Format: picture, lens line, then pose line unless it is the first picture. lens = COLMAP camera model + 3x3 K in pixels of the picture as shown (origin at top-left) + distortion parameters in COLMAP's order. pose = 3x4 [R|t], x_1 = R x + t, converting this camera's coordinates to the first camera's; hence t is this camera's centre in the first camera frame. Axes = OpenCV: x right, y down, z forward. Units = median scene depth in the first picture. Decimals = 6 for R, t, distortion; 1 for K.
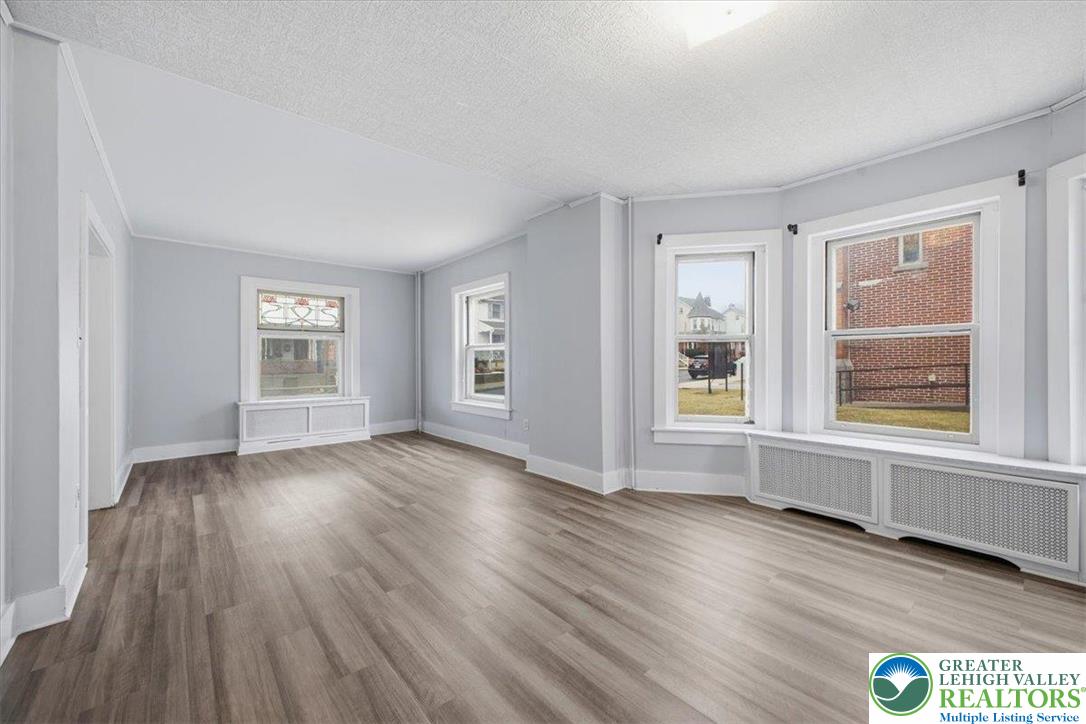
lens RADIAL K [[428.4, 0, 551.3], [0, 428.4, 360.9], [0, 0, 1]] dist [0.013602, -0.001017]
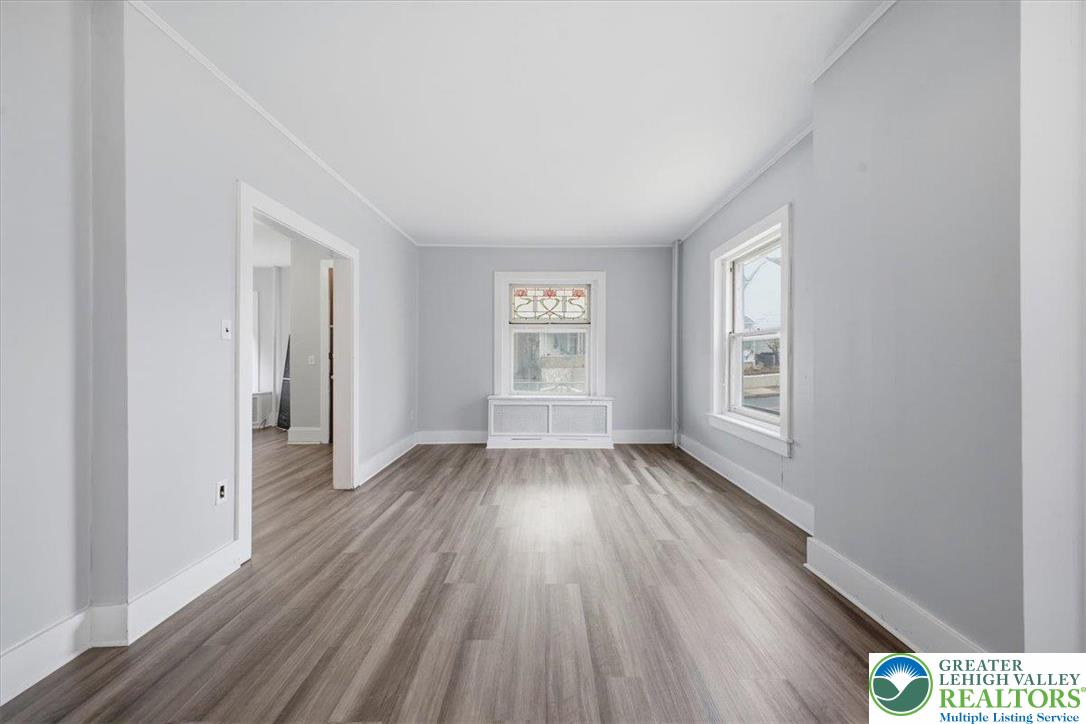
lens RADIAL K [[428.4, 0, 540.9], [0, 428.4, 358.6], [0, 0, 1]] dist [0.013602, -0.001017]
pose [[0.746714, 0.005726, -0.665121, 0.042824], [-0.002104, 0.999978, 0.006247, 0.001169], [0.665142, -0.003266, 0.746710, 0.375582]]
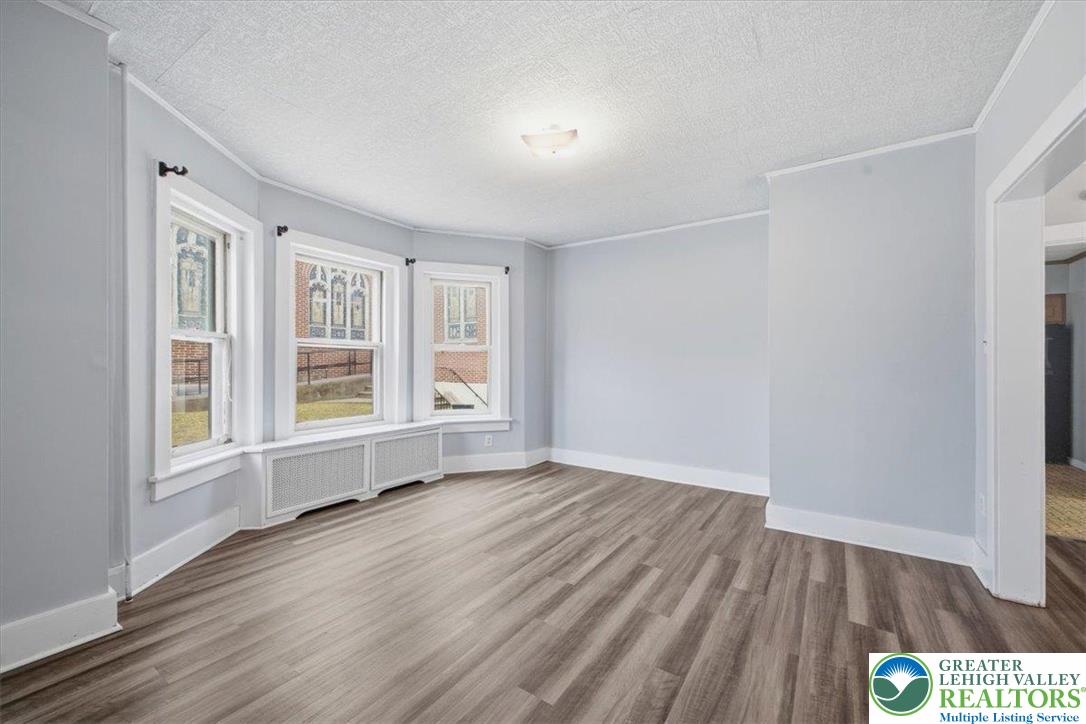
lens RADIAL K [[428.4, 0, 544.8], [0, 428.4, 366.3], [0, 0, 1]] dist [0.013602, -0.001017]
pose [[-0.260830, 0.001562, 0.965384, -0.396082], [-0.001423, 0.999997, -0.002002, 0.001171], [-0.965384, -0.001896, -0.260827, 0.508750]]
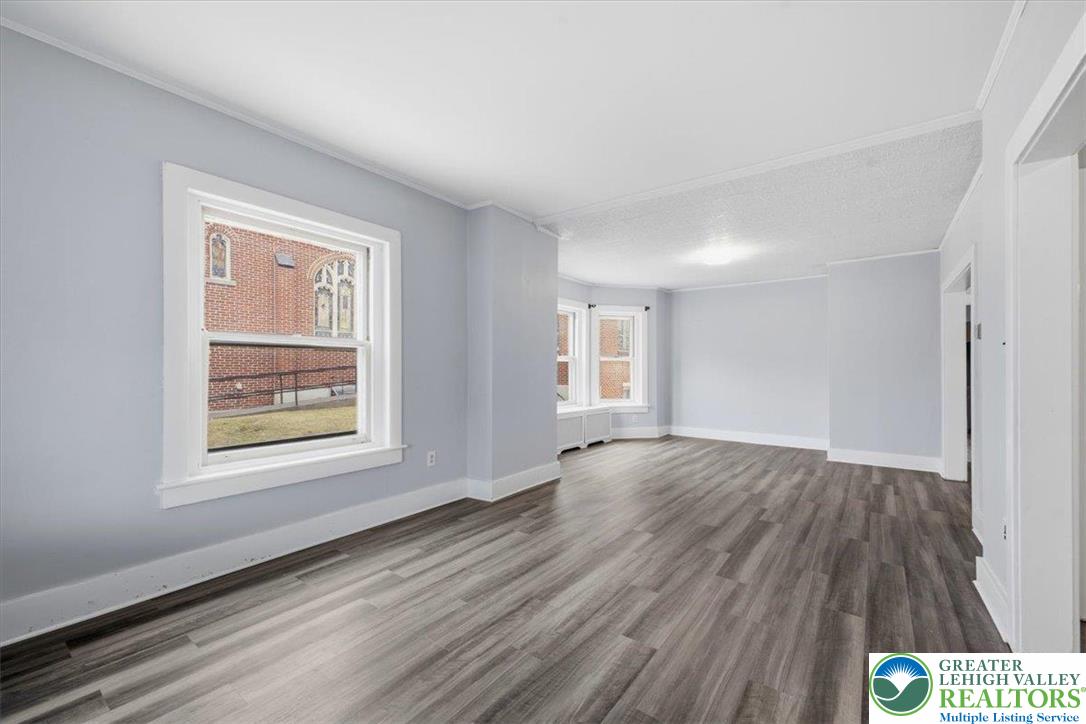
lens RADIAL K [[428.4, 0, 545.6], [0, 428.4, 366.6], [0, 0, 1]] dist [0.013602, -0.001017]
pose [[-0.197920, 0.009896, 0.980168, -0.866715], [-0.001198, 0.999946, -0.010337, 0.000141], [-0.980217, -0.003220, -0.197897, 1.013871]]
